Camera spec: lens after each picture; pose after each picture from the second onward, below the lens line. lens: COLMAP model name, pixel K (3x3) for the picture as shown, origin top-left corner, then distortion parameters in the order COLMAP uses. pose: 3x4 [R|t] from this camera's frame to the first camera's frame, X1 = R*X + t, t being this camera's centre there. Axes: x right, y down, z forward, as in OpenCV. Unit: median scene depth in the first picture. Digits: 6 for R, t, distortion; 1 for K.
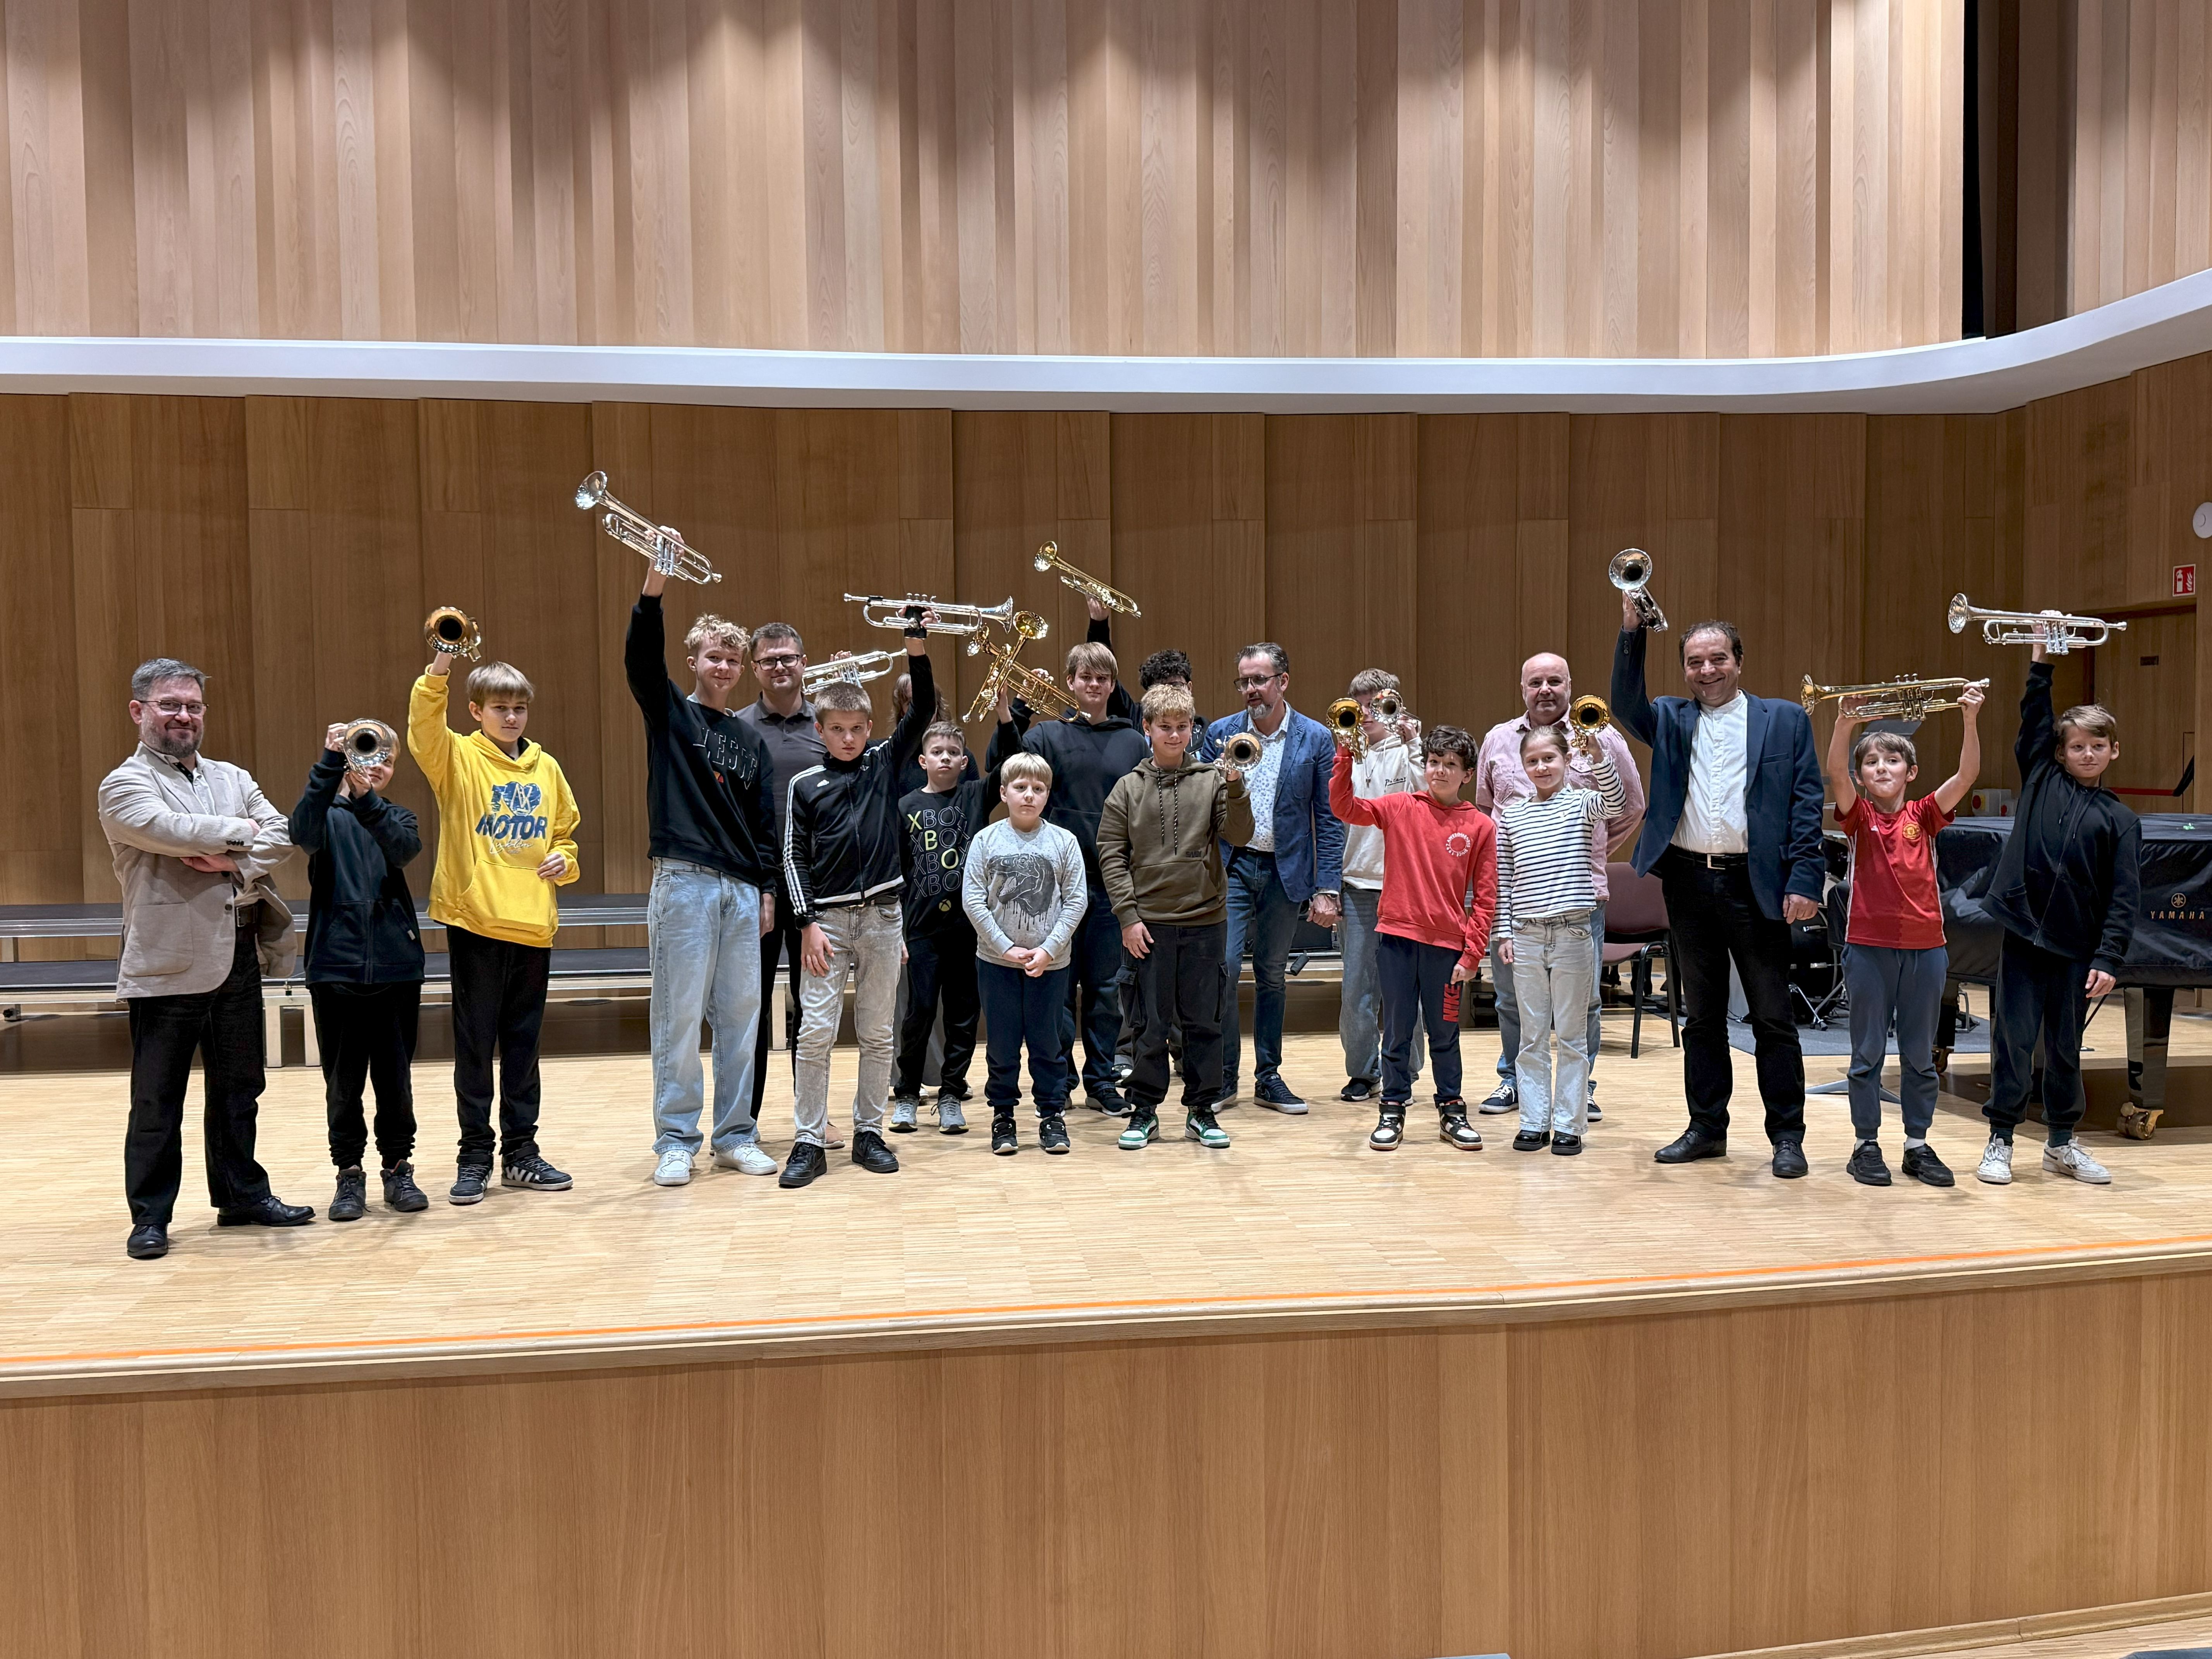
lens RADIAL K [[1962.2, 0, 1103.7], [0, 1962.2, 836.0], [0, 0, 1]] dist [0.109139, -0.077609]
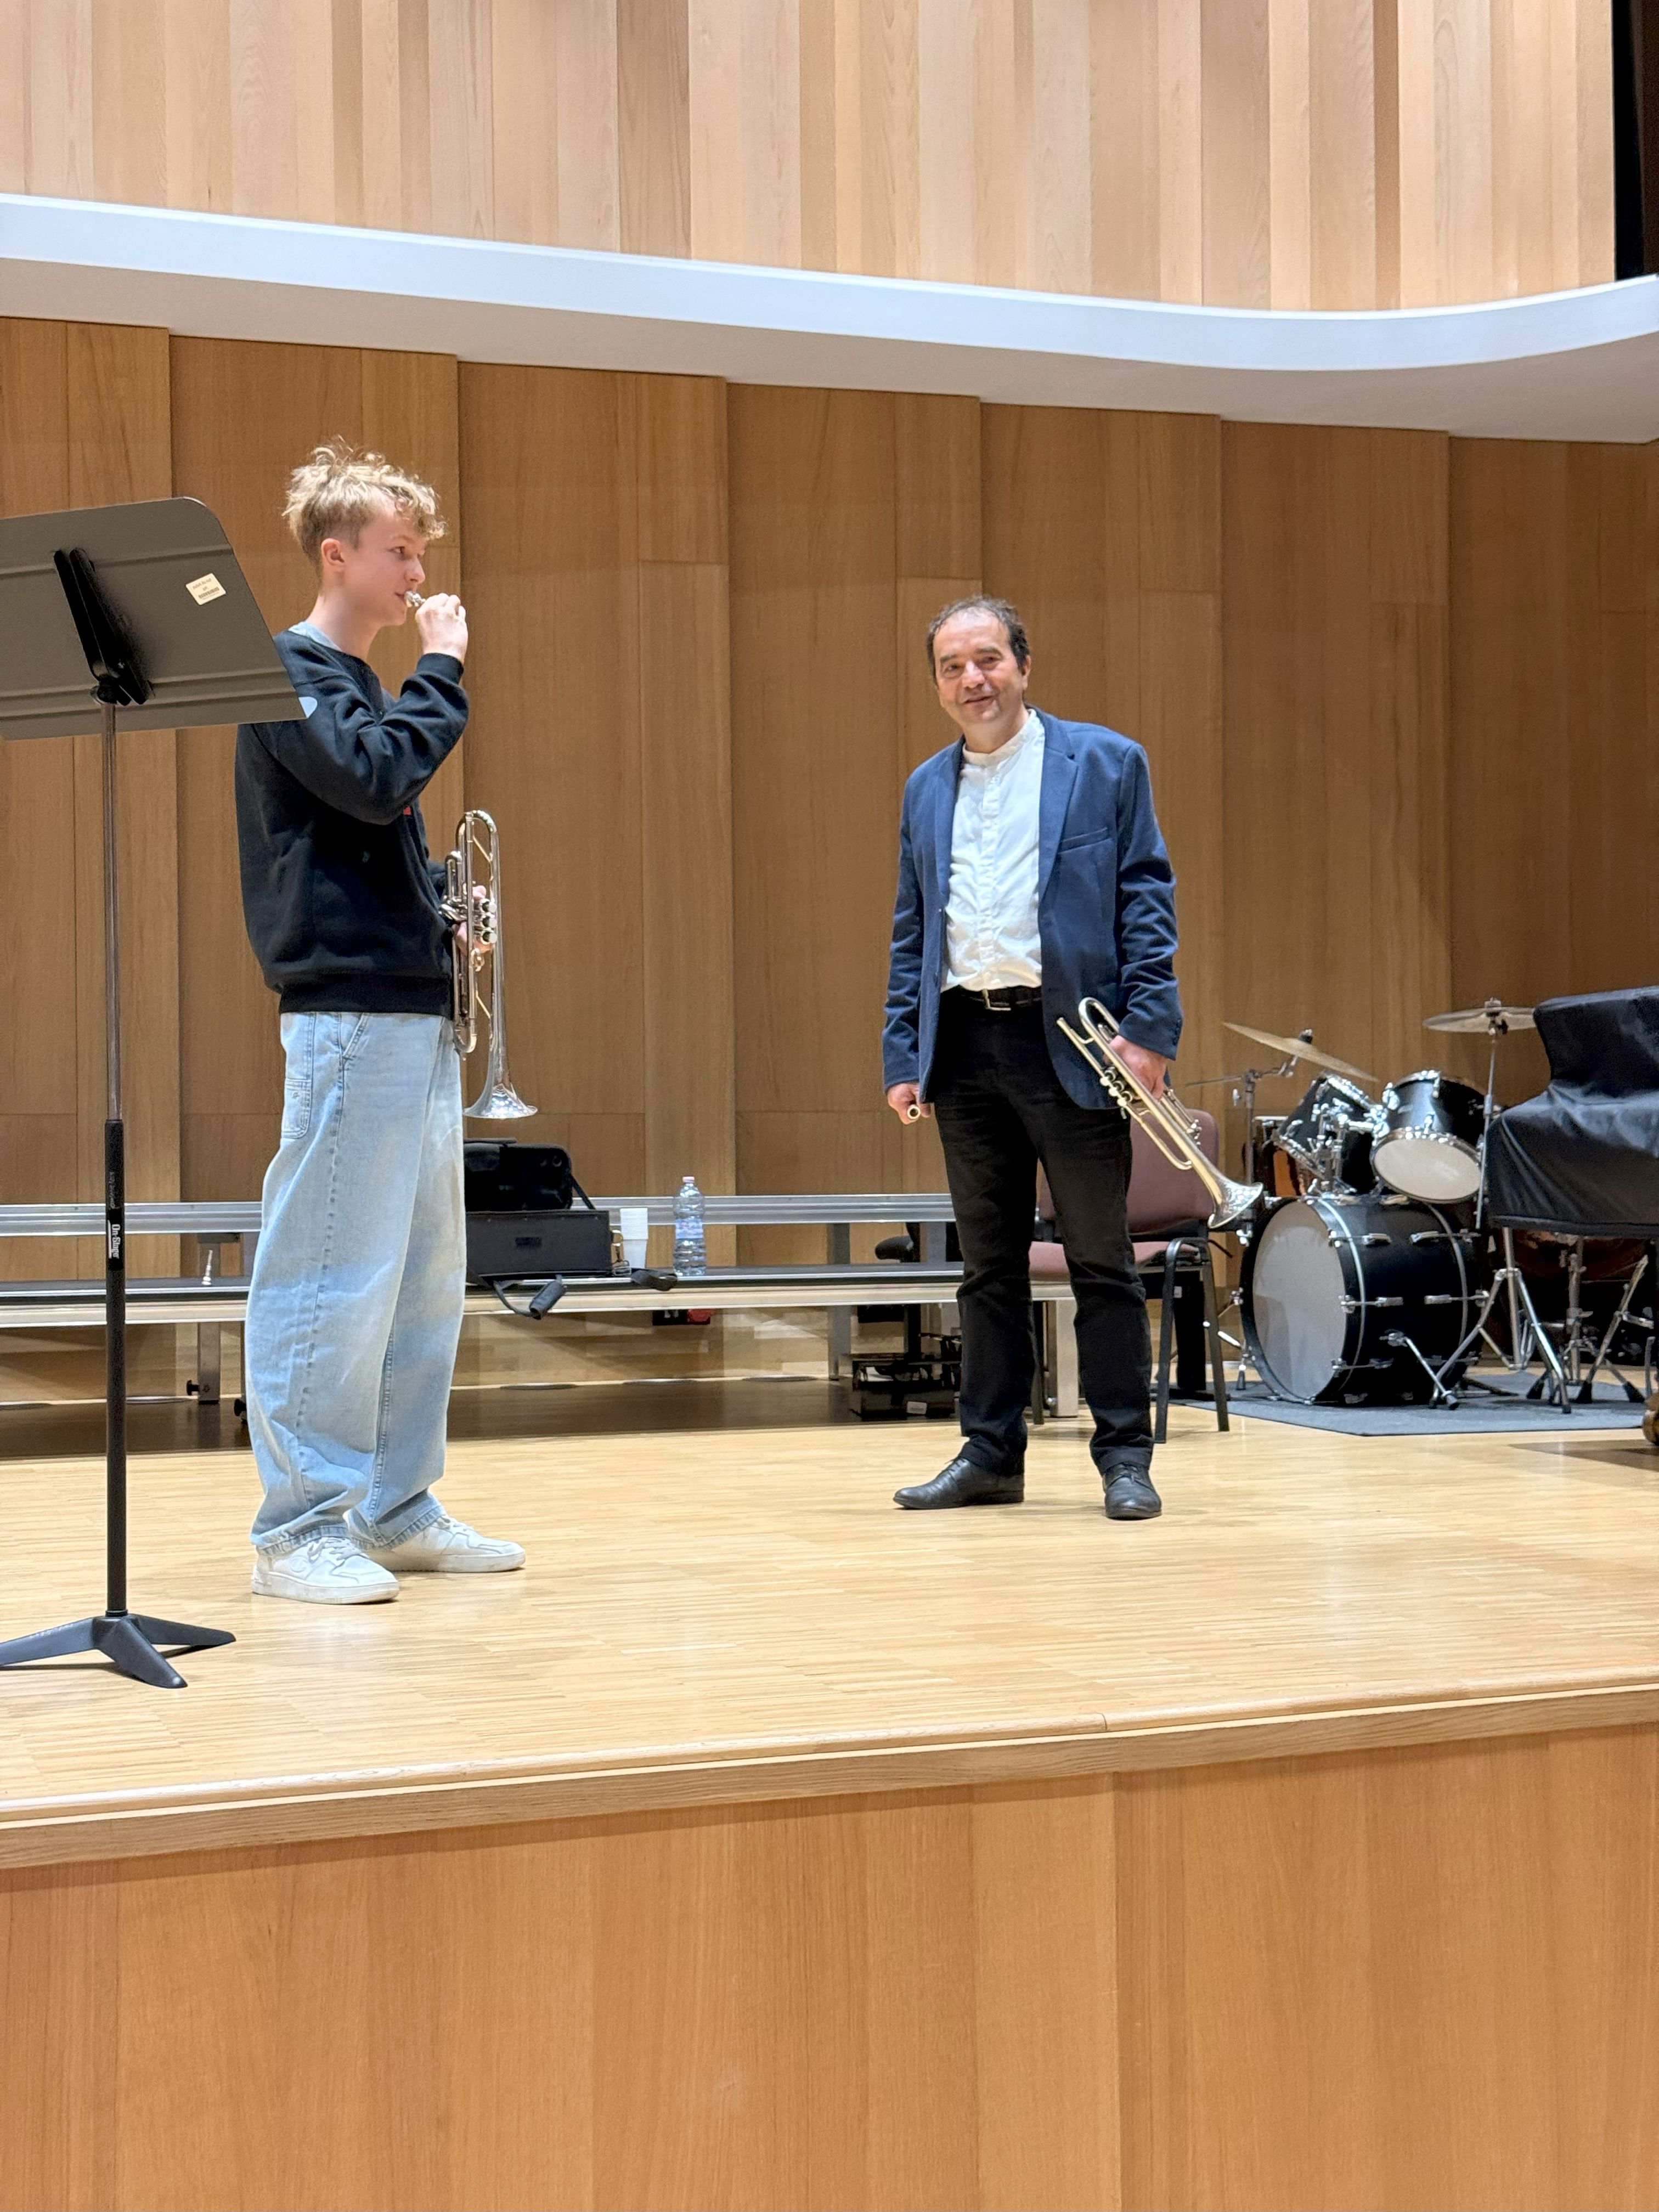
lens RADIAL K [[3117.5, 0, 822.9], [0, 3117.5, 1128.9], [0, 0, 1]] dist [0.125981, 0.000000]
pose [[0.976373, 0.003479, 0.216062, -0.008942], [0.011317, 0.997675, -0.067203, 0.066276], [-0.215793, 0.068061, 0.974064, 0.136028]]
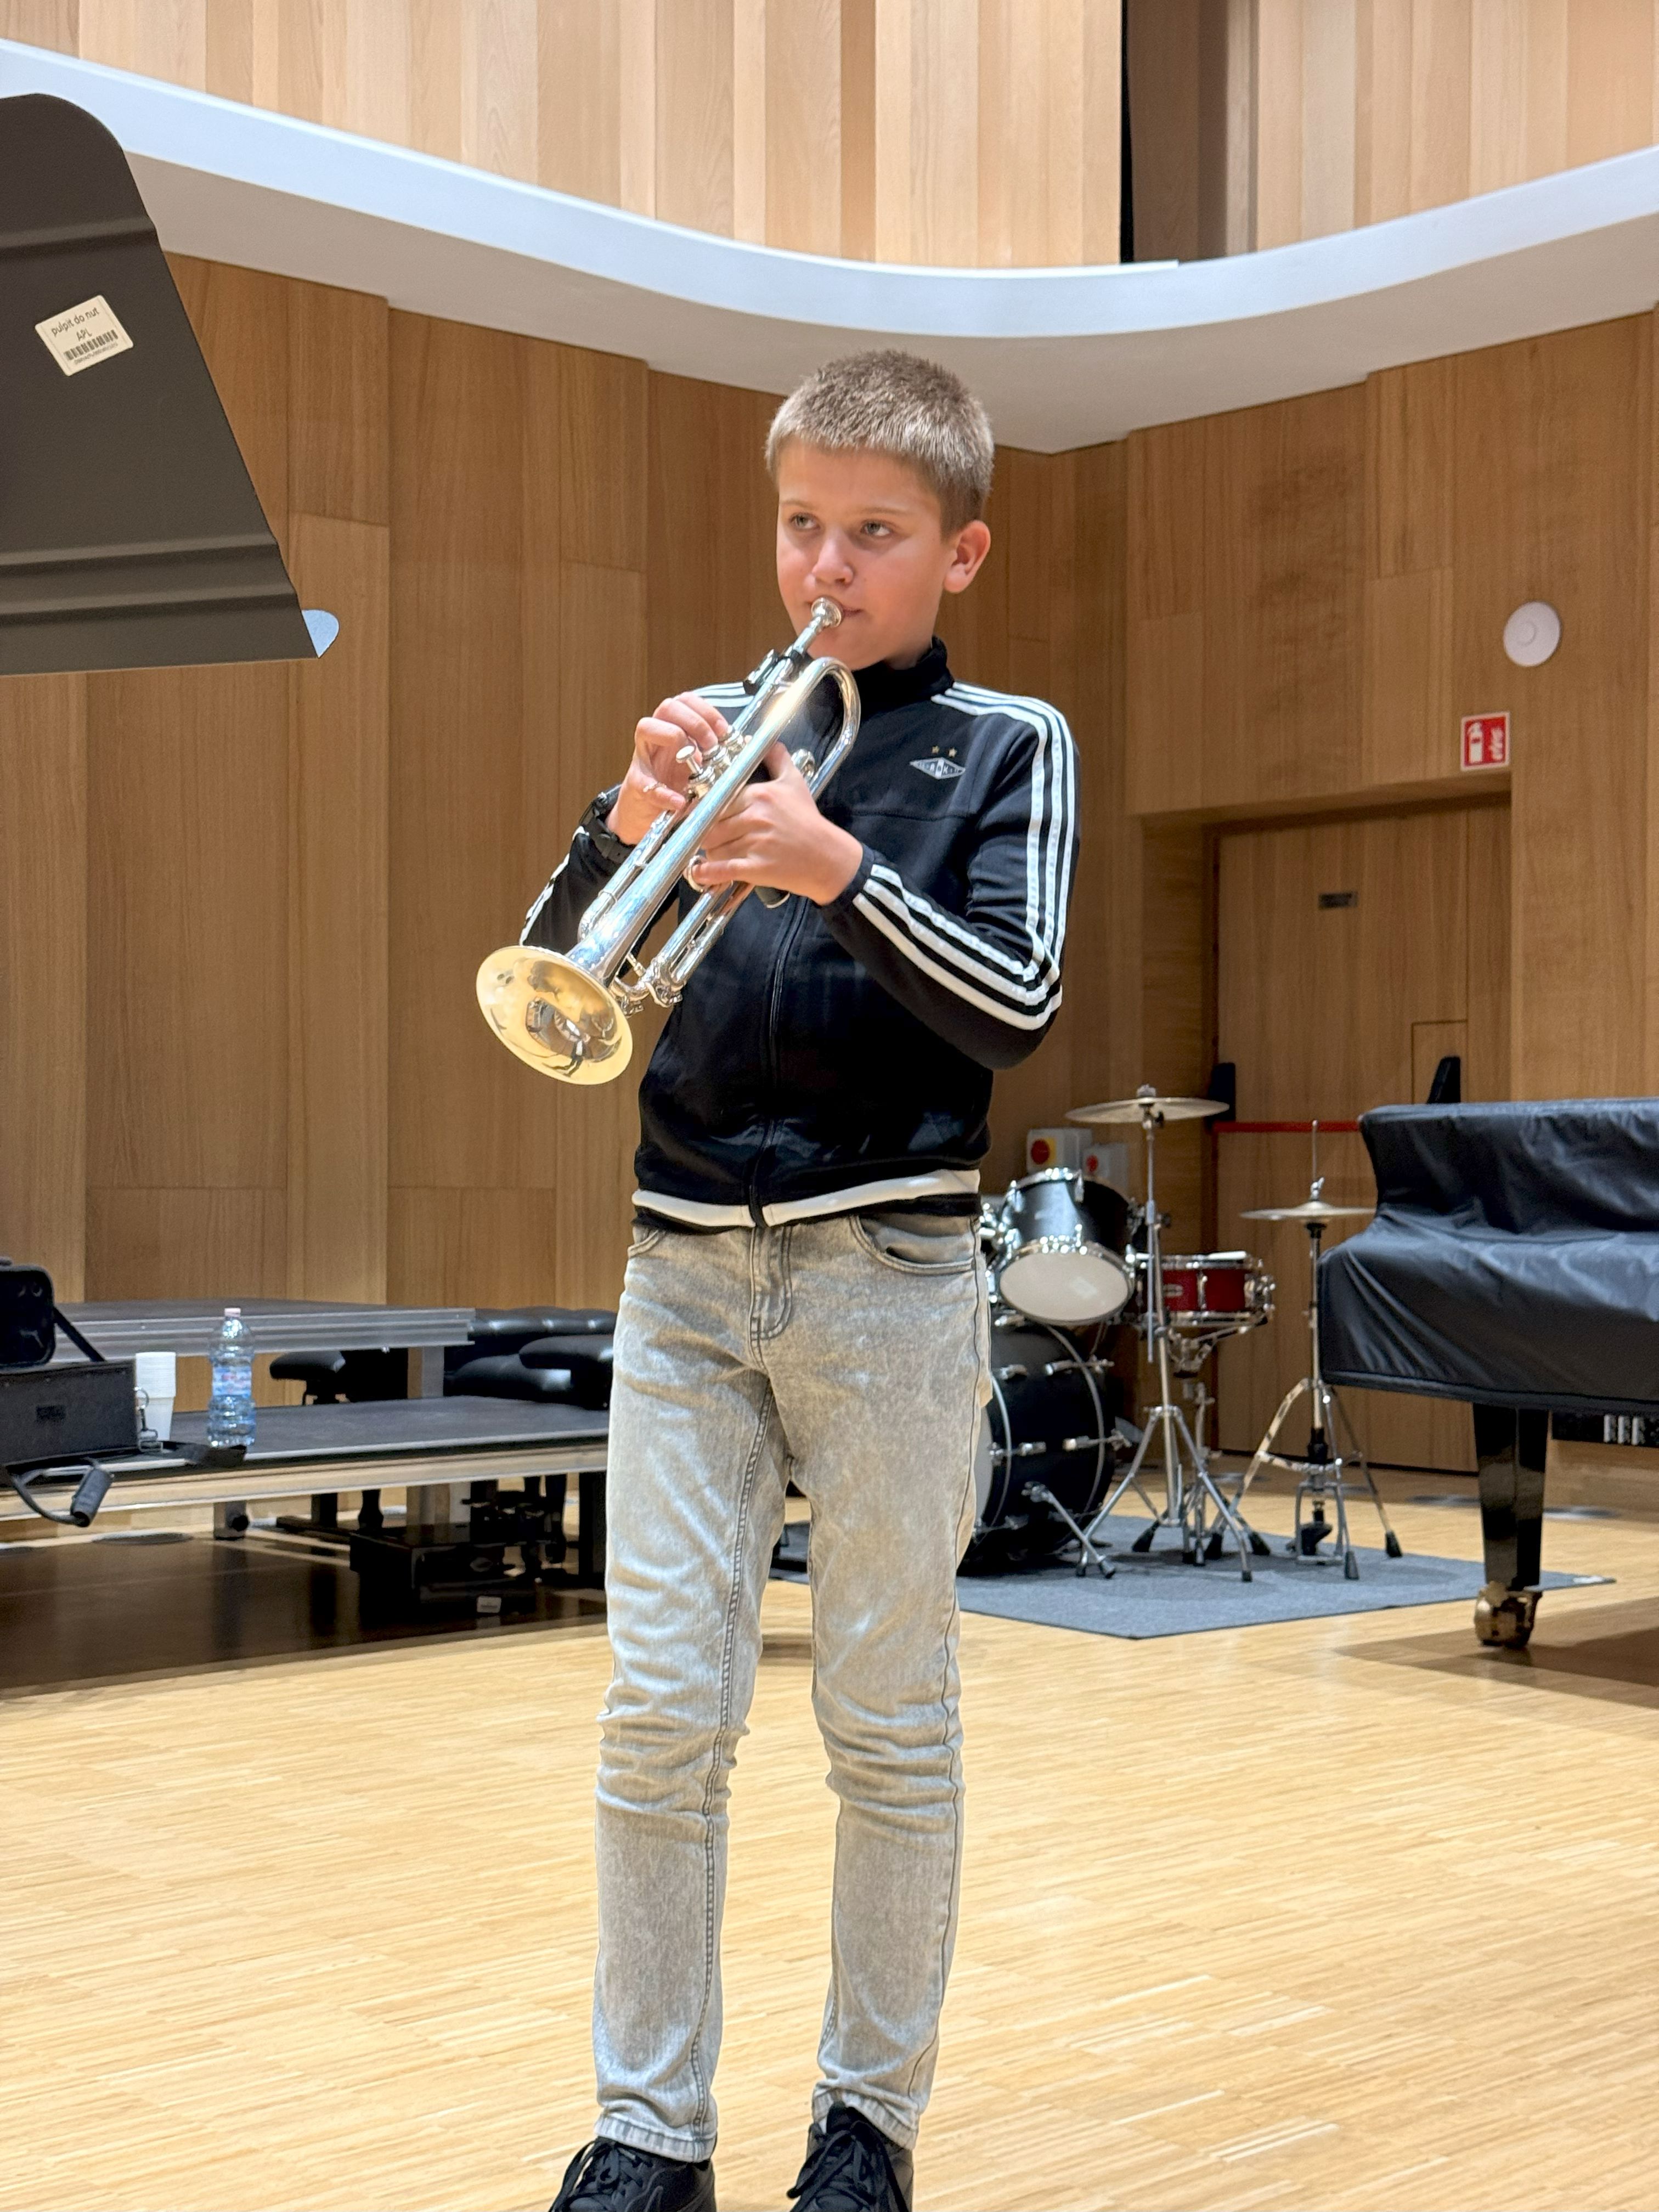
lens RADIAL K [[3117.5, 0, 853.5], [0, 3117.5, 1121.8], [0, 0, 1]] dist [0.125981, 0.000000]
pose [[0.811283, 0.022877, 0.584205, -0.112772], [0.016735, 0.997916, -0.062318, 0.029723], [-0.584414, 0.060334, 0.809210, 0.371155]]
